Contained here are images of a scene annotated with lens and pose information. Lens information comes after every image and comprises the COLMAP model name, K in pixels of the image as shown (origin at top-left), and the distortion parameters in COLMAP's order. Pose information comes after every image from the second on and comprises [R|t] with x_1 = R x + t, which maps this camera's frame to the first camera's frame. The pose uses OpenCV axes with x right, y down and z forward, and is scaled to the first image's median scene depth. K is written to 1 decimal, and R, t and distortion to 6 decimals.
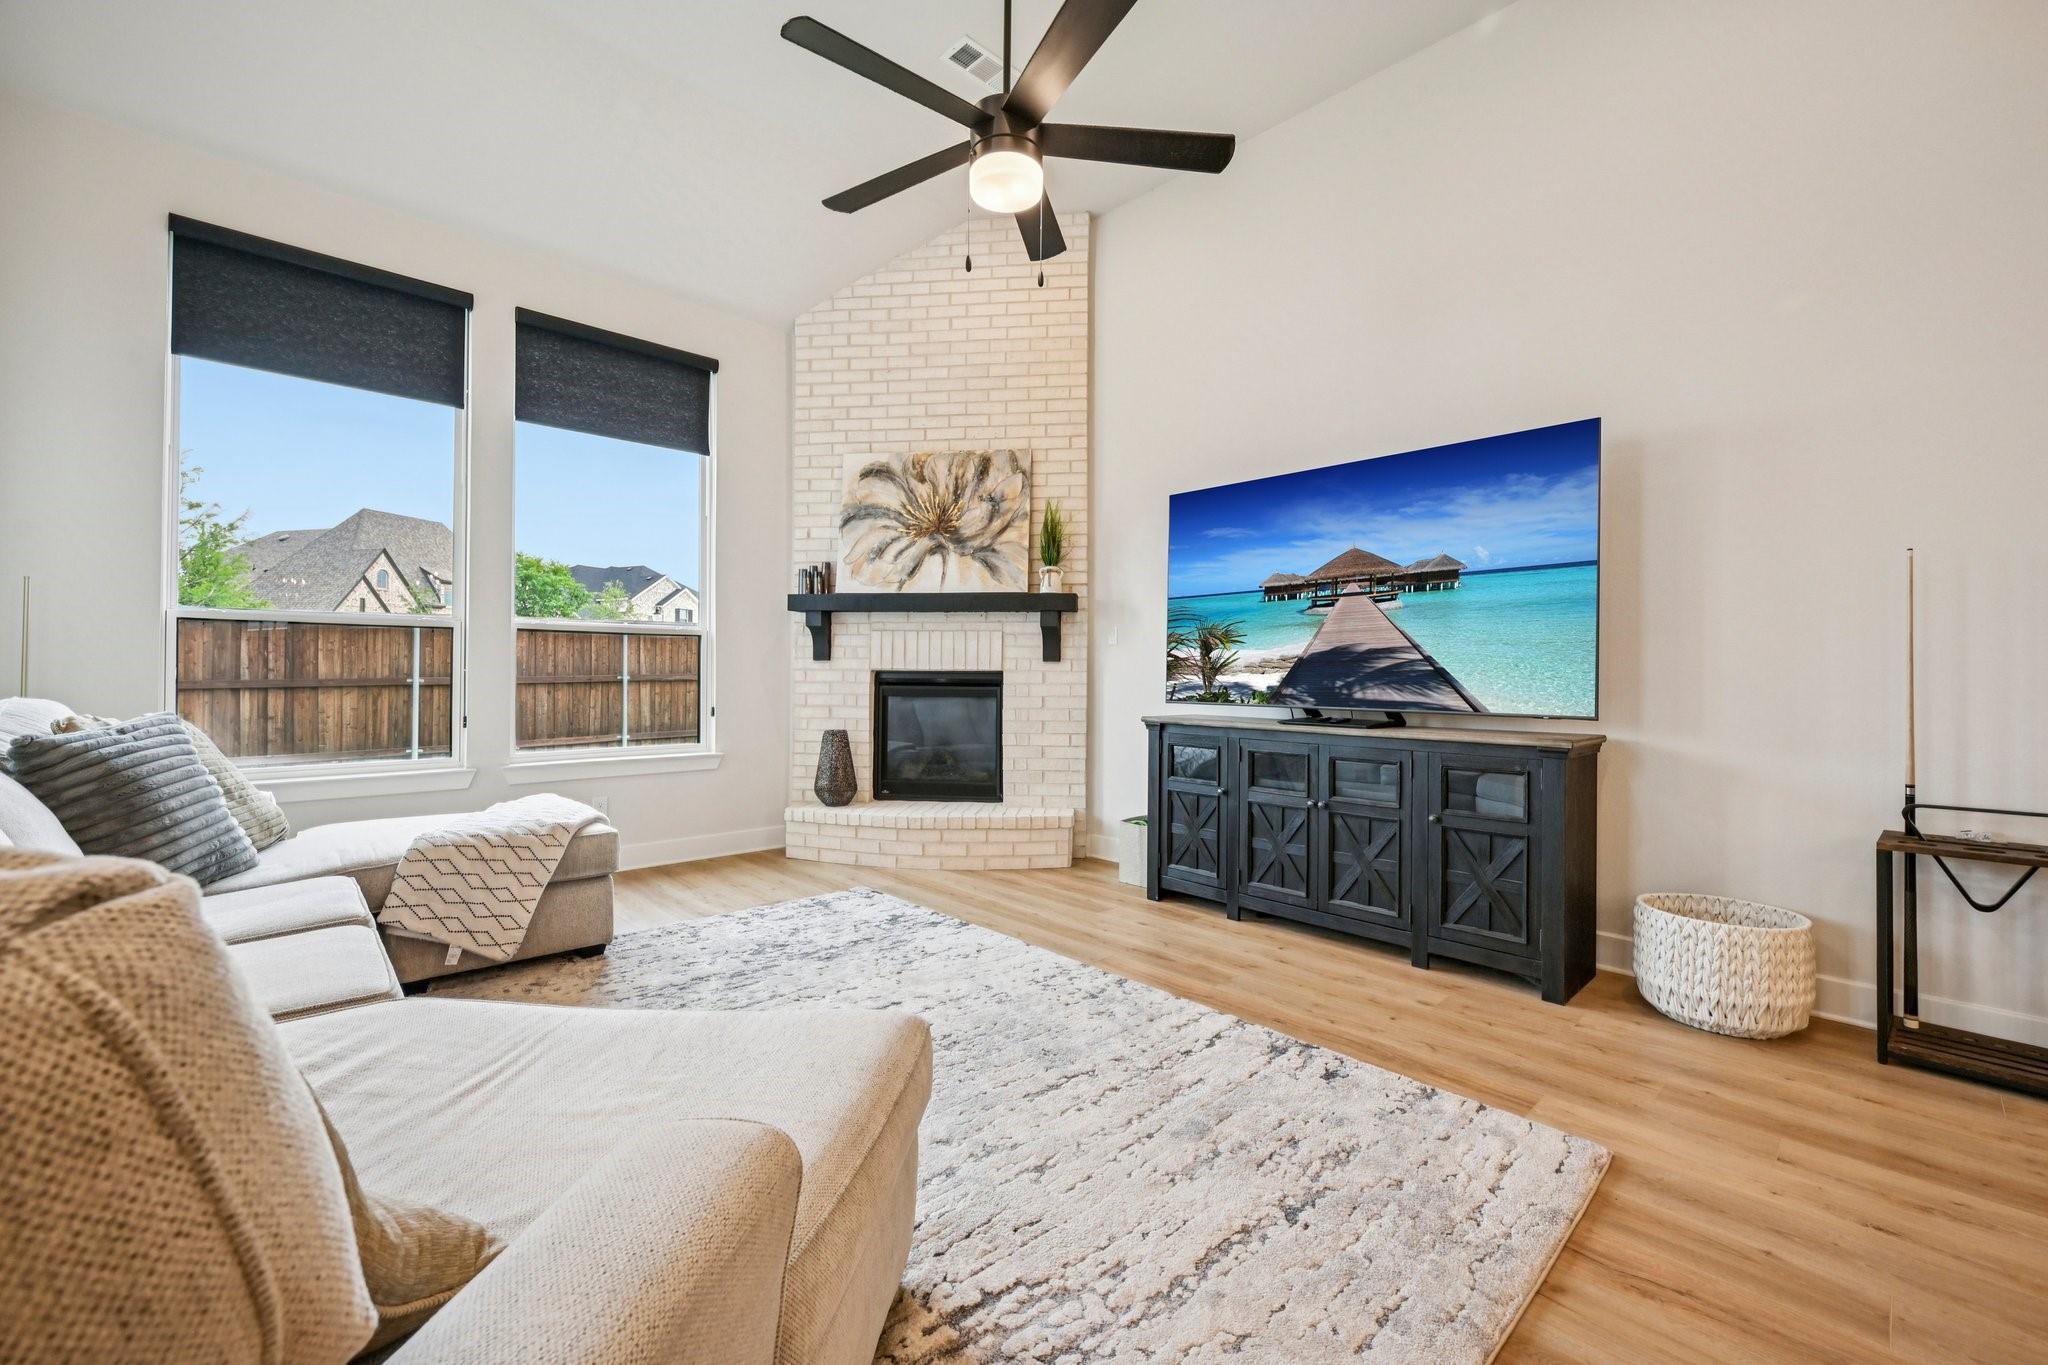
lens RADIAL K [[828.3, 0, 1026.0], [0, 828.3, 682.5], [0, 0, 1]] dist [0.002448, 0.000227]
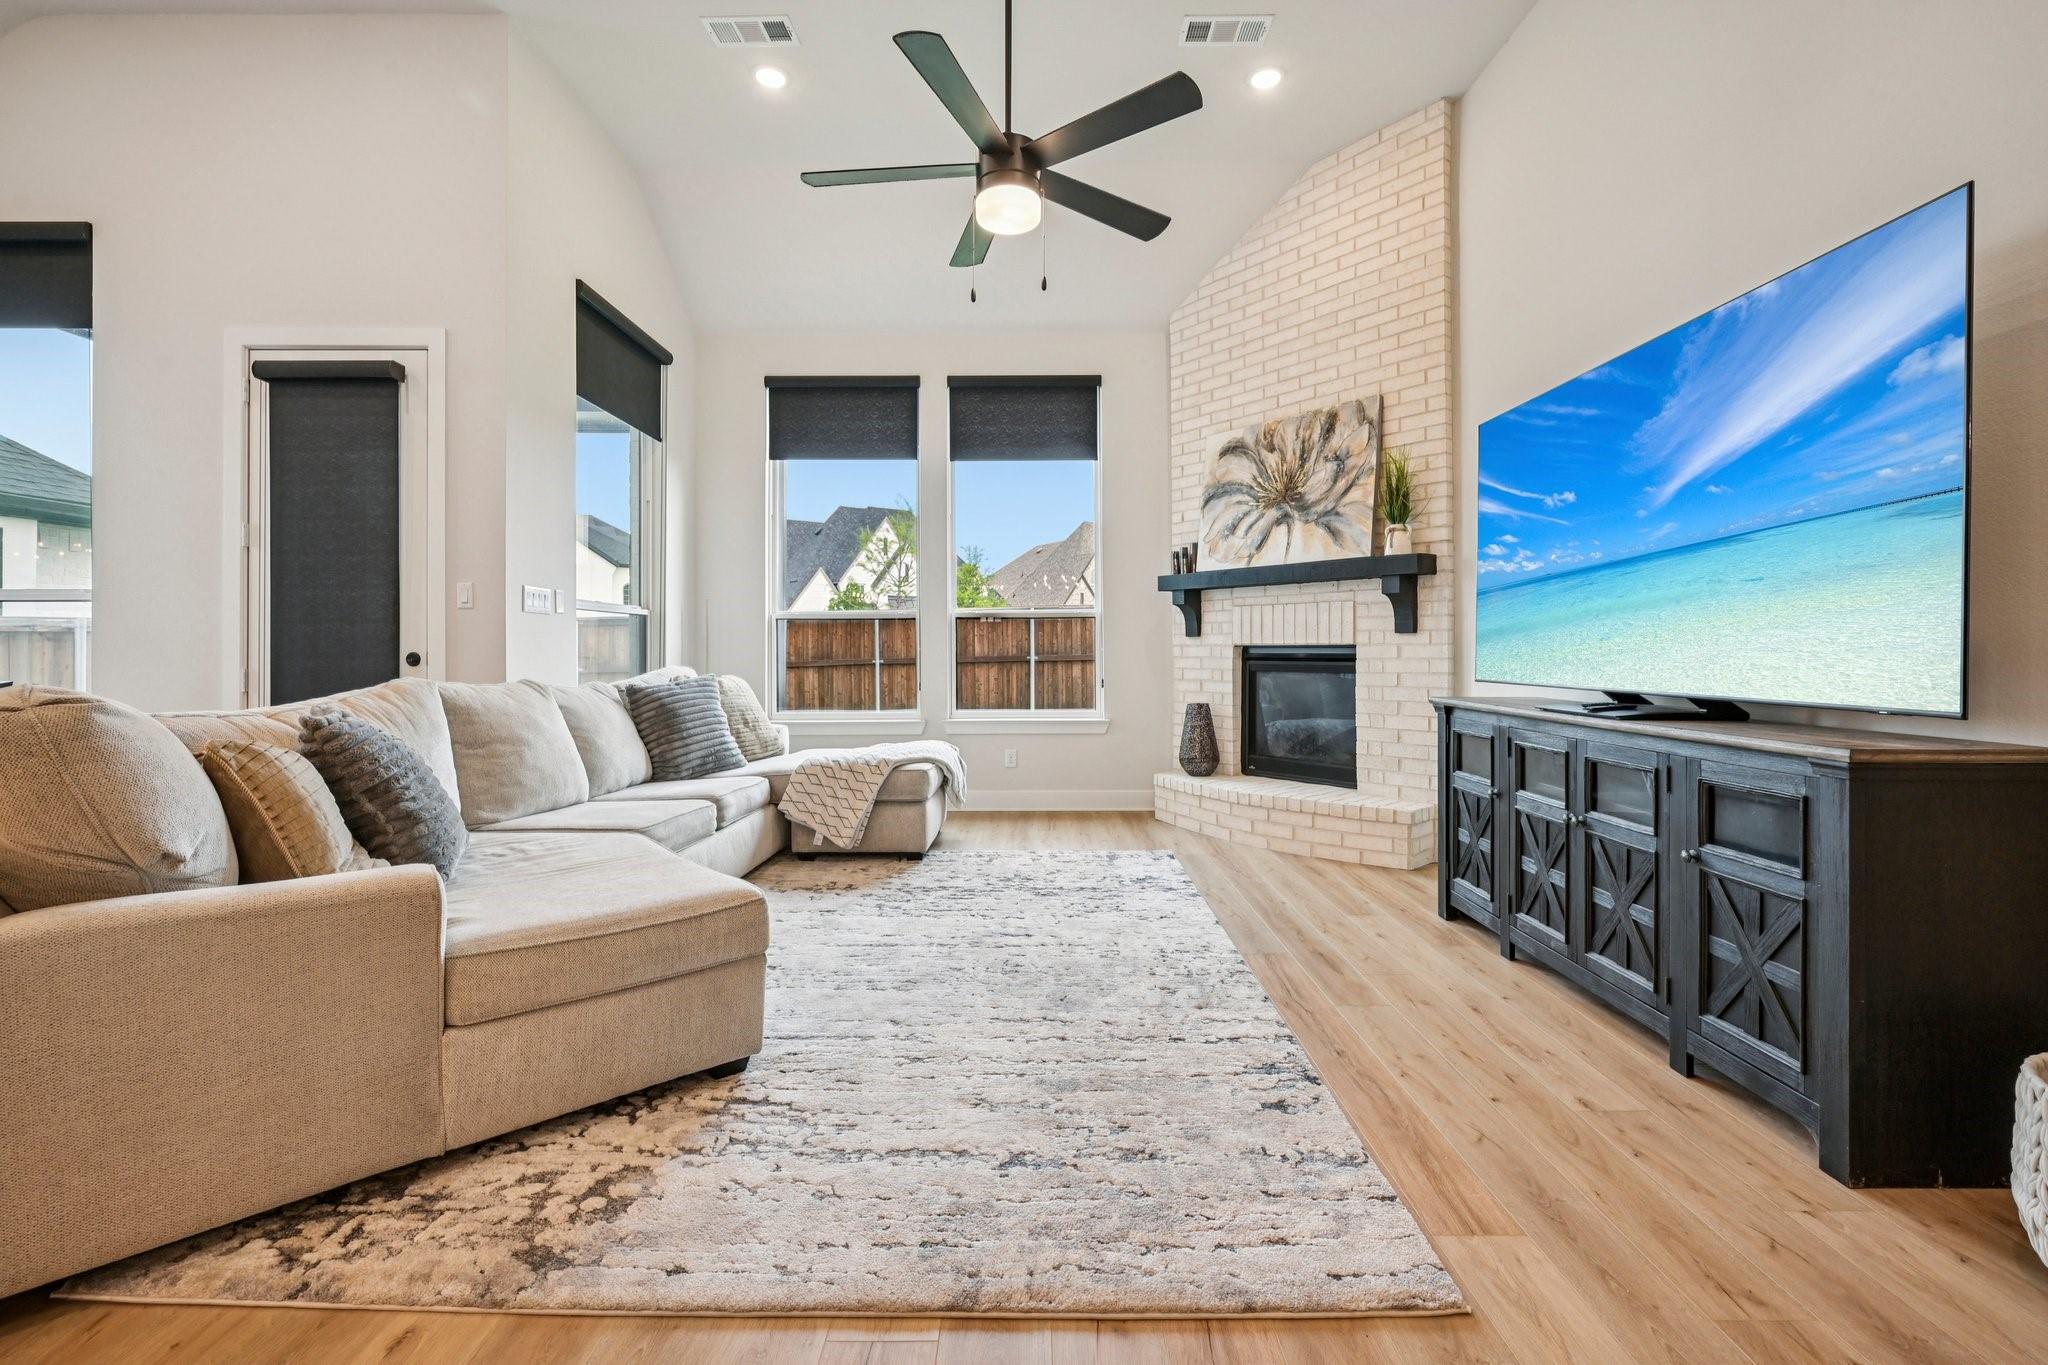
lens RADIAL K [[847.9, 0, 1035.1], [0, 847.9, 666.6], [0, 0, 1]] dist [0.002900, 0.000411]
pose [[0.731345, 0.005067, -0.681989, 0.374675], [0.000157, 0.999971, 0.007598, 0.003107], [0.682008, -0.005663, 0.731323, 0.085433]]
